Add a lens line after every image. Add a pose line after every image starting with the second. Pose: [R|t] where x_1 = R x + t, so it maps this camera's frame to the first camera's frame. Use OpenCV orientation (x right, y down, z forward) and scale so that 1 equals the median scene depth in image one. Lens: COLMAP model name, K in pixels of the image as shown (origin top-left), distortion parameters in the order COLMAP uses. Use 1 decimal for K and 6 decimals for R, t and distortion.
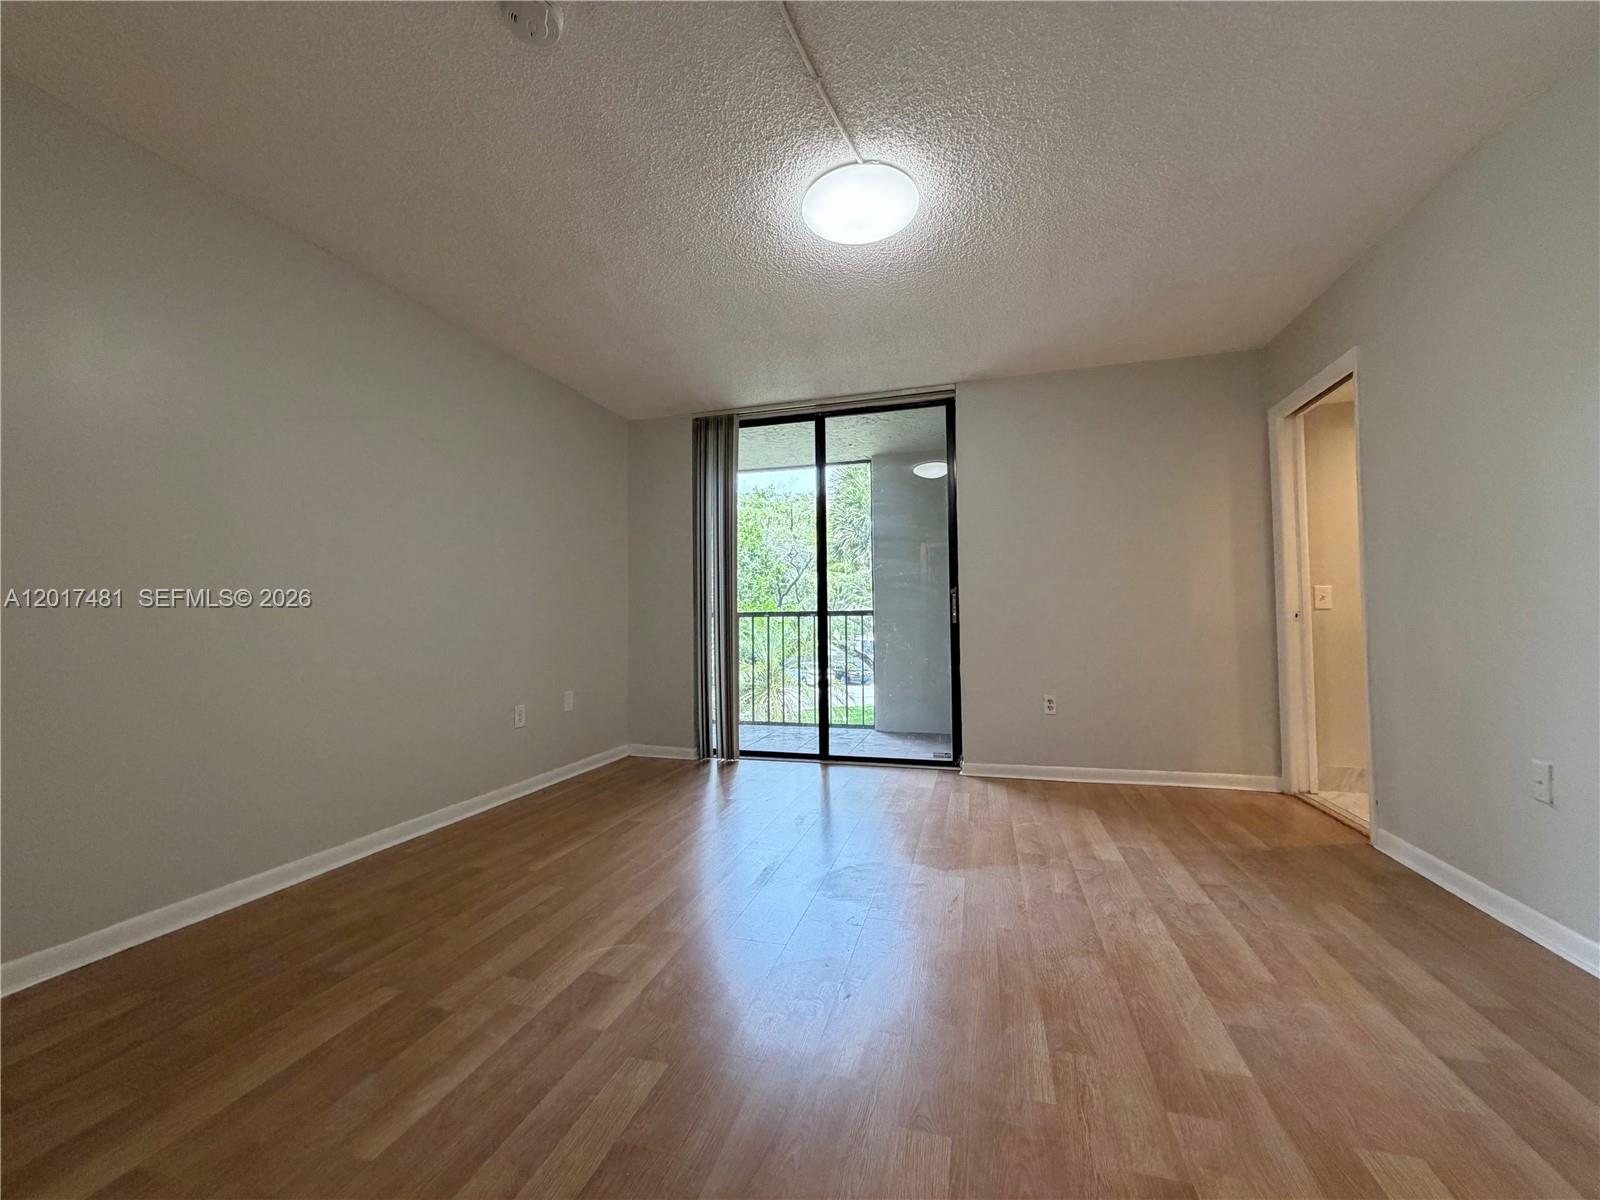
lens RADIAL K [[629.8, 0, 797.2], [0, 629.8, 601.6], [0, 0, 1]] dist [-0.000045, 0.000273]
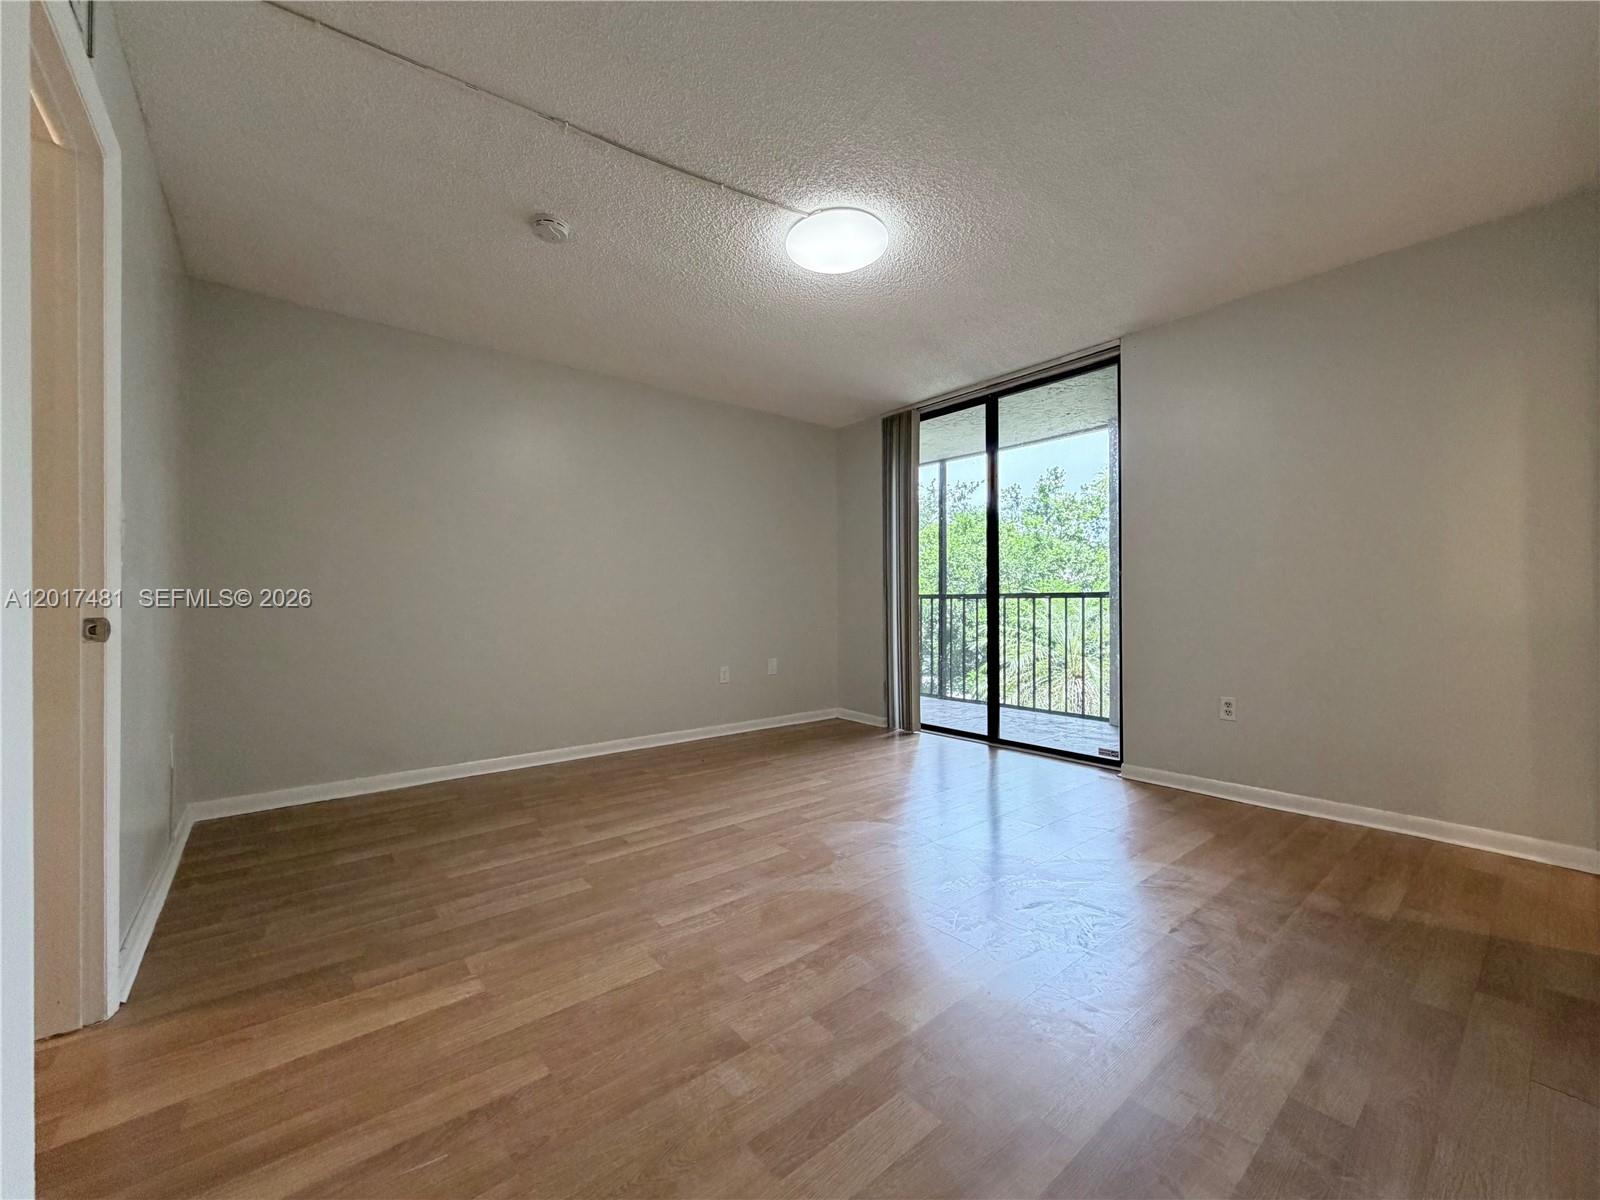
lens RADIAL K [[629.8, 0, 799.3], [0, 629.8, 599.3], [0, 0, 1]] dist [-0.000045, 0.000273]
pose [[0.824797, 0.004355, -0.565412, 0.392359], [0.013778, 0.999519, 0.027797, -0.010065], [0.565261, -0.030717, 0.824340, 0.002539]]
